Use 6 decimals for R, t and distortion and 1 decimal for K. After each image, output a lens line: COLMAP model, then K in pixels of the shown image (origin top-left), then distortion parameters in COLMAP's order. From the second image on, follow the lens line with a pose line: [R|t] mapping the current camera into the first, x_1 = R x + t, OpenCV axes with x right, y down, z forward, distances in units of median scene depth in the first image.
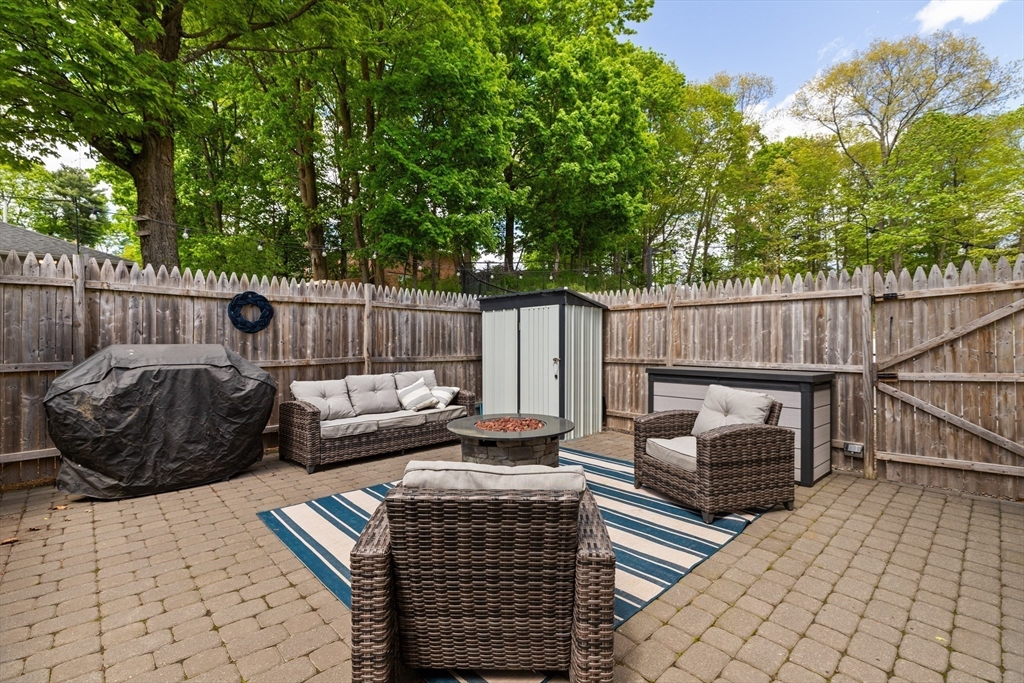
lens RADIAL K [[454.9, 0, 510.6], [0, 454.9, 341.6], [0, 0, 1]] dist [0.001582, -0.000324]
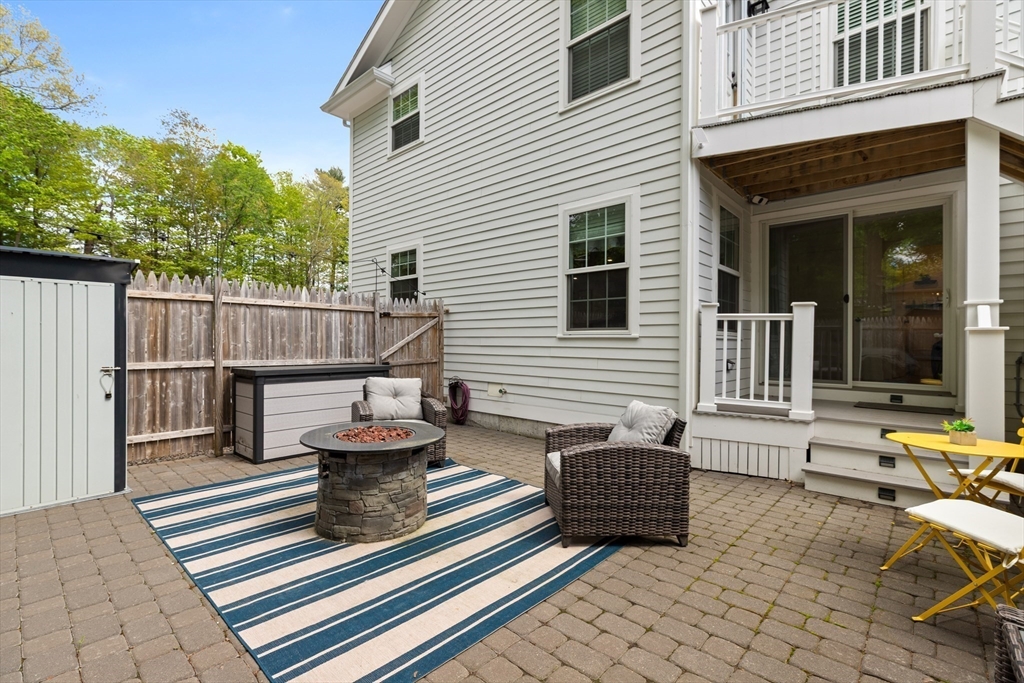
lens RADIAL K [[454.9, 0, 510.6], [0, 454.9, 341.6], [0, 0, 1]] dist [0.001582, -0.000324]
pose [[-0.065553, -0.001116, 0.997848, -0.654432], [-0.008904, 0.999960, 0.000533, -0.005586], [-0.997809, -0.008850, -0.065560, 0.549436]]
